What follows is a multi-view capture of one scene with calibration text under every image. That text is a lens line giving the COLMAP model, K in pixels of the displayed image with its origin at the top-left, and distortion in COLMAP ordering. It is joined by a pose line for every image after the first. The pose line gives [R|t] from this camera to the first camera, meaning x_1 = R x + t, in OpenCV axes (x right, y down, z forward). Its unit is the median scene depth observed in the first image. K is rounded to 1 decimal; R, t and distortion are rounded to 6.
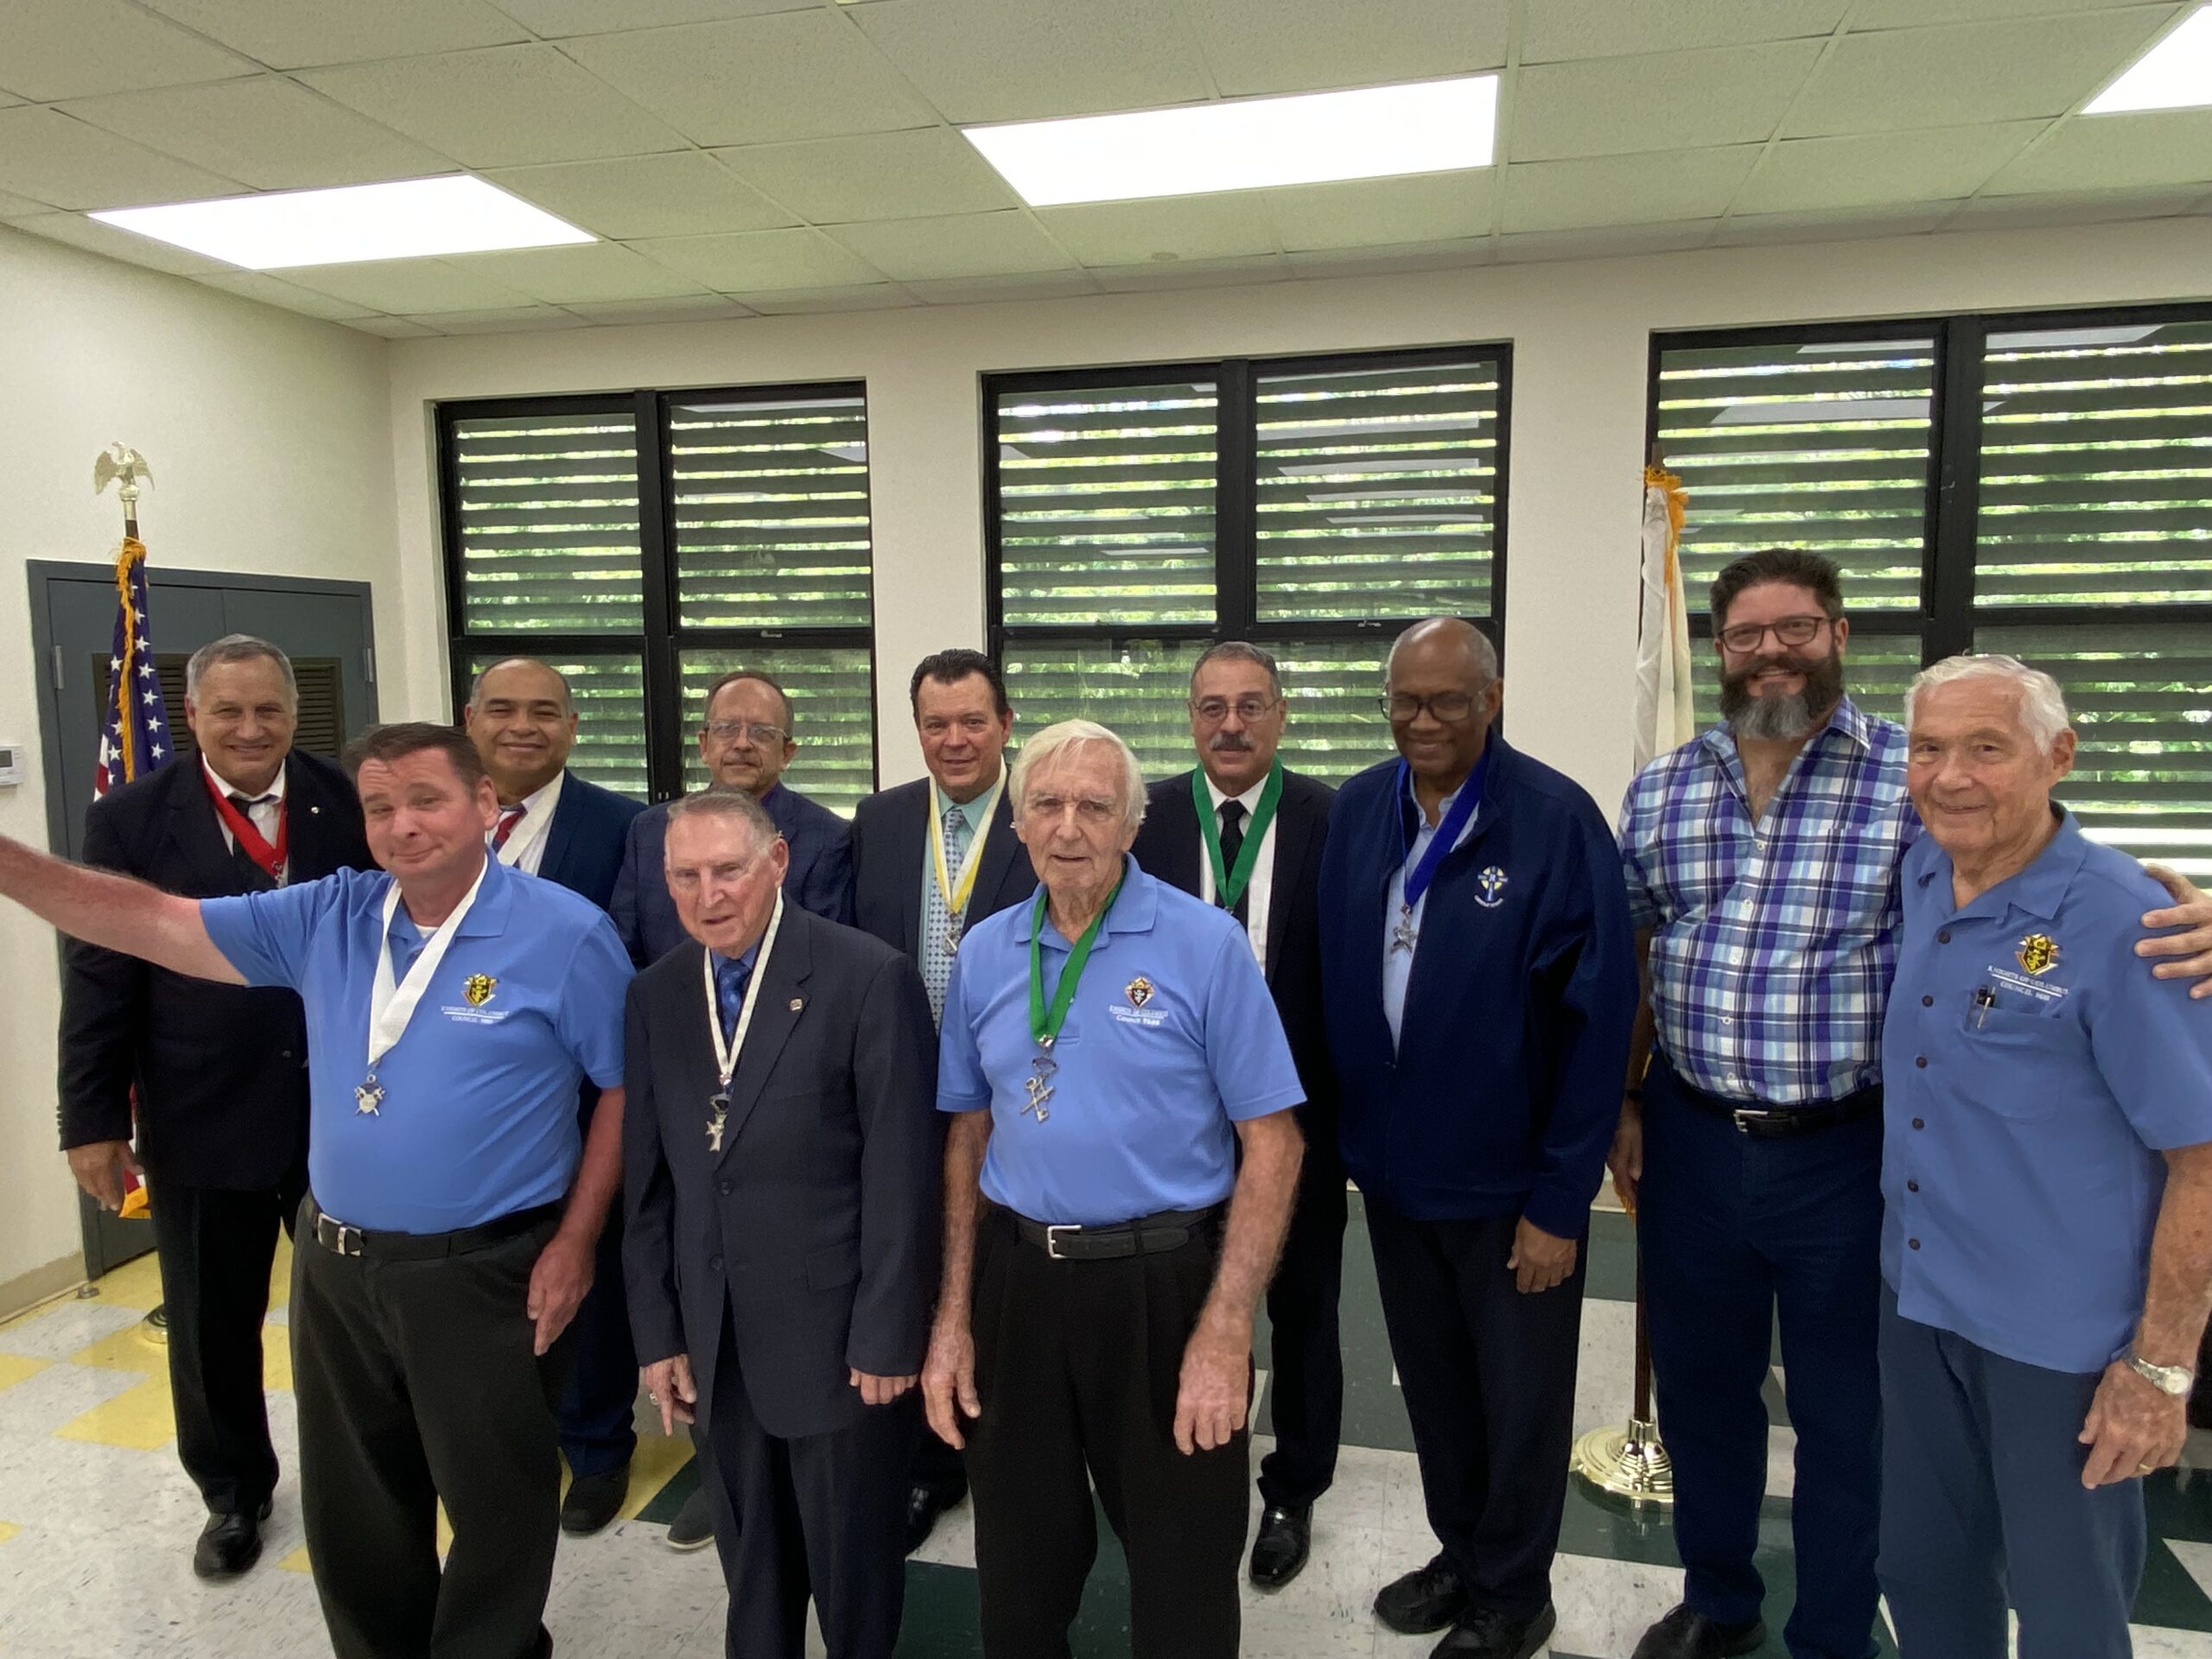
lens RADIAL K [[1416.5, 0, 1106.1], [0, 1416.5, 836.6], [0, 0, 1]] dist [0.043388, -0.030206]
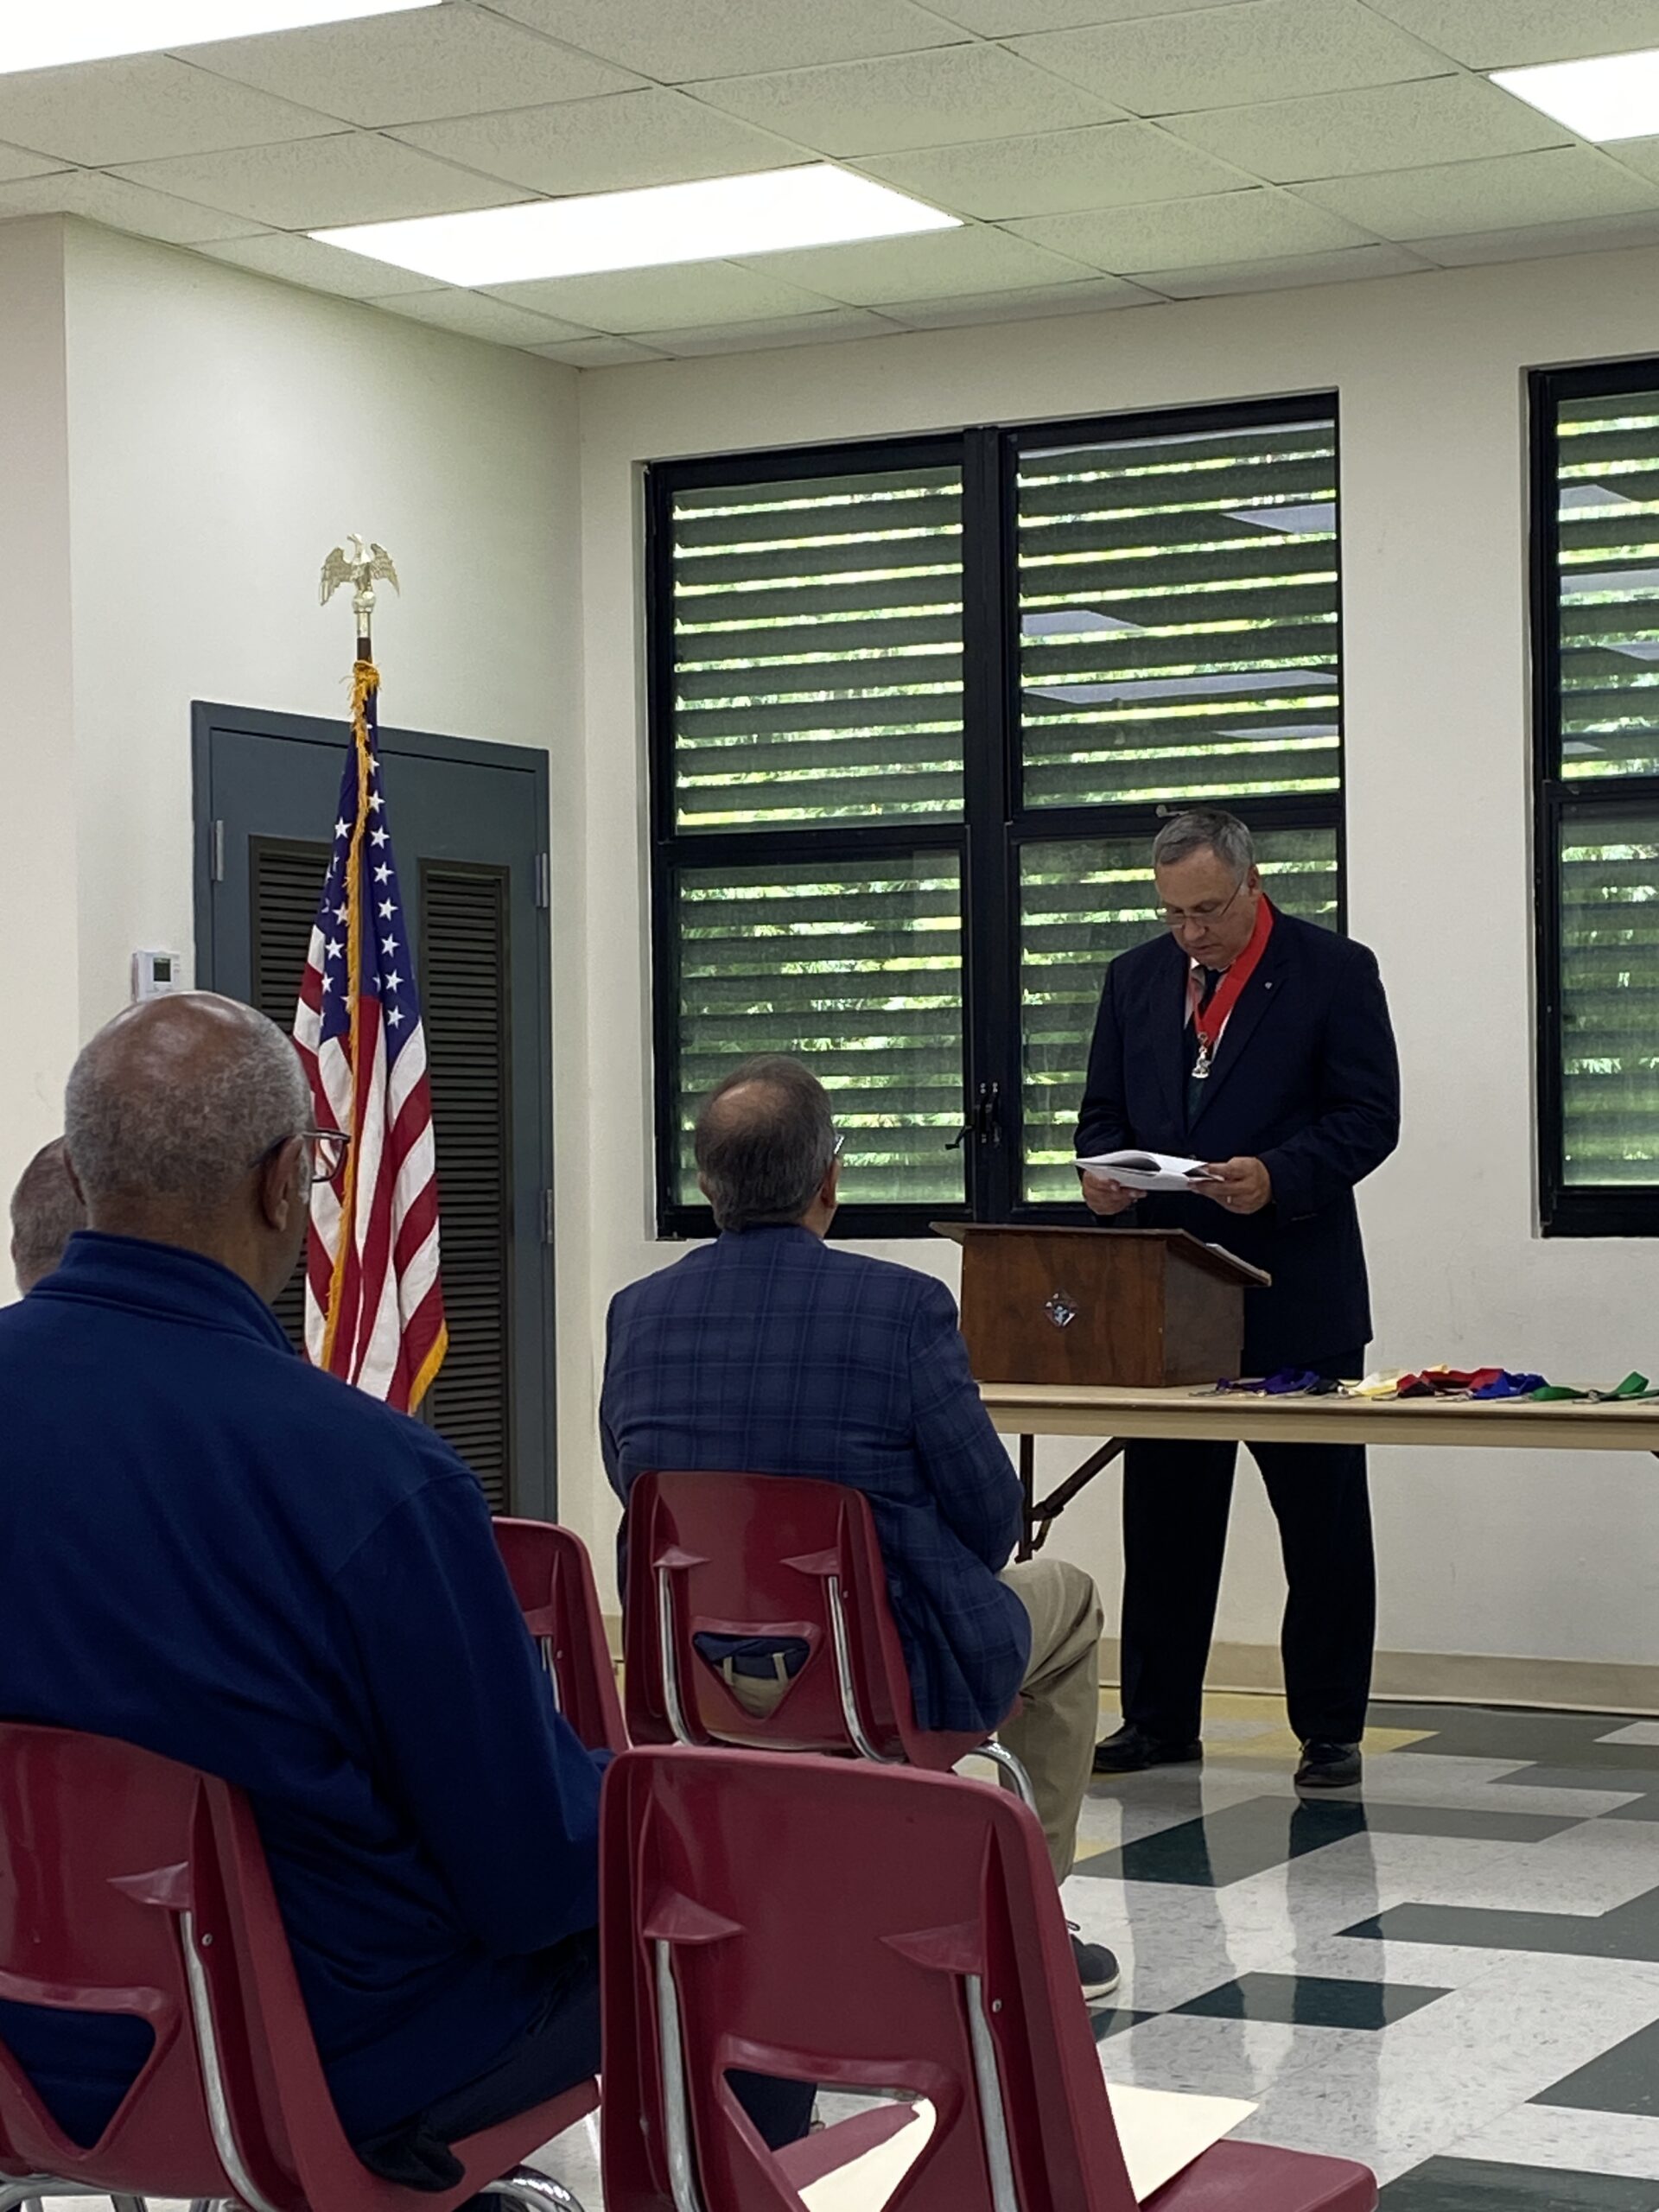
lens RADIAL K [[4312.0, 0, 960.3], [0, 4312.0, 1106.7], [0, 0, 1]] dist [0.210210, 0.000000]
pose [[0.972038, -0.011336, -0.234551, 0.108795], [-0.020016, 0.991200, -0.130853, 0.233758], [0.233970, 0.131889, 0.963257, -0.803270]]
